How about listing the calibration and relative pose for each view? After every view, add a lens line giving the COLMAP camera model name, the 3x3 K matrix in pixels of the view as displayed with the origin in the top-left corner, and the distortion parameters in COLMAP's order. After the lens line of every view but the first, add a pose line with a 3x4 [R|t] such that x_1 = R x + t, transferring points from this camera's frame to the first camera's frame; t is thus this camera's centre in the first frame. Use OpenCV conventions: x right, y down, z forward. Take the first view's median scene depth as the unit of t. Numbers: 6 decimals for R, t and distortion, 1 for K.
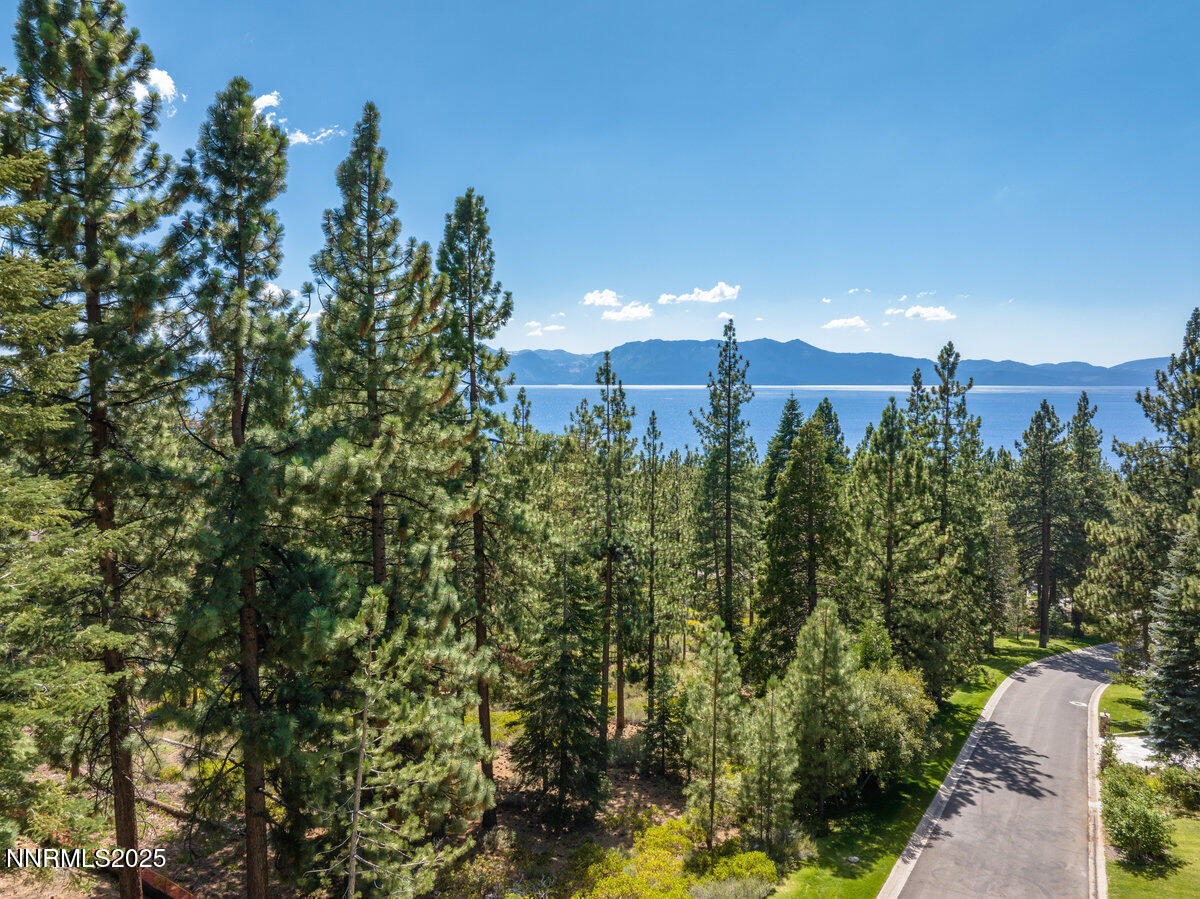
lens RADIAL K [[844.9, 0, 601.4], [0, 844.9, 443.9], [0, 0, 1]] dist [-0.046192, 0.012179]
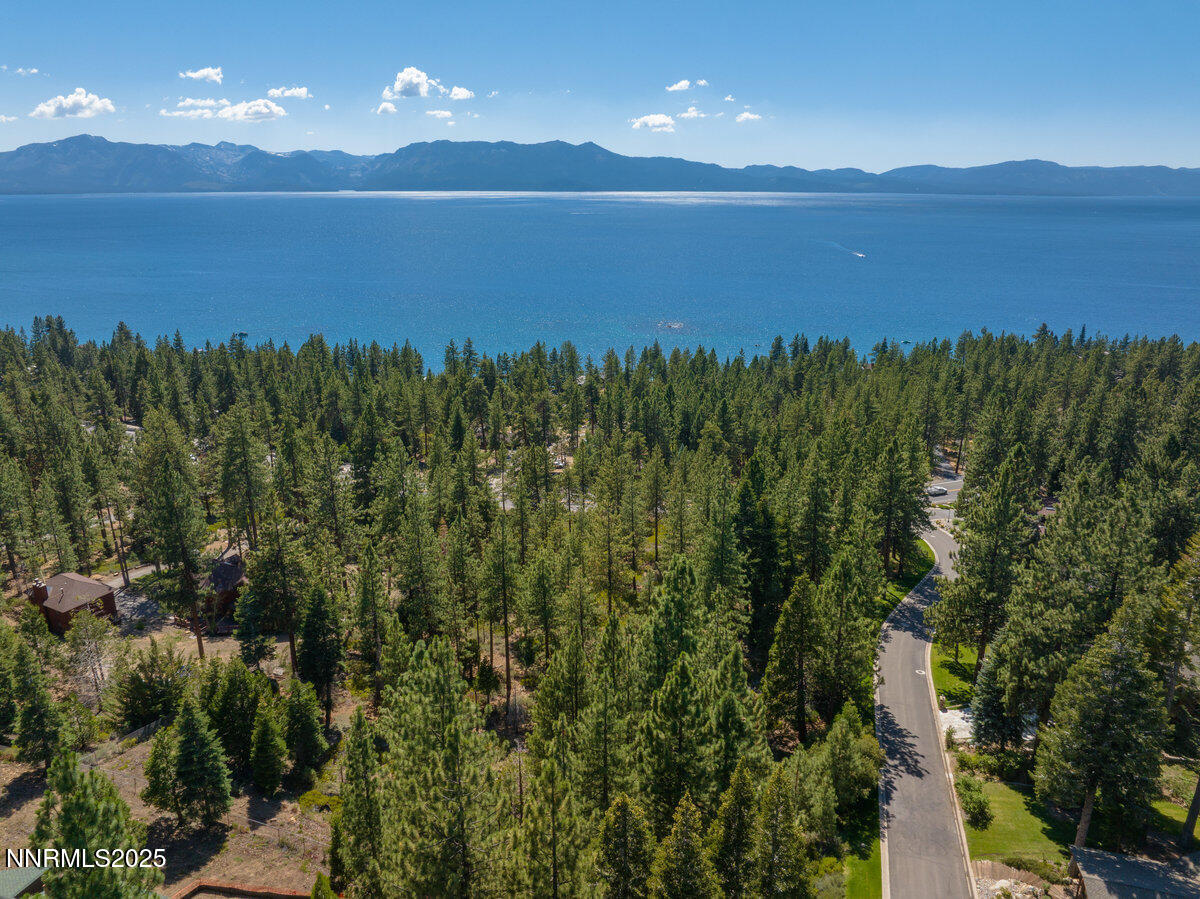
lens RADIAL K [[844.9, 0, 602.3], [0, 844.9, 448.0], [0, 0, 1]] dist [-0.046192, 0.012179]
pose [[0.970973, -0.067145, 0.229572, -0.605967], [0.013315, 0.973474, 0.228408, -0.782871], [-0.238819, -0.218722, 0.946111, -0.514022]]
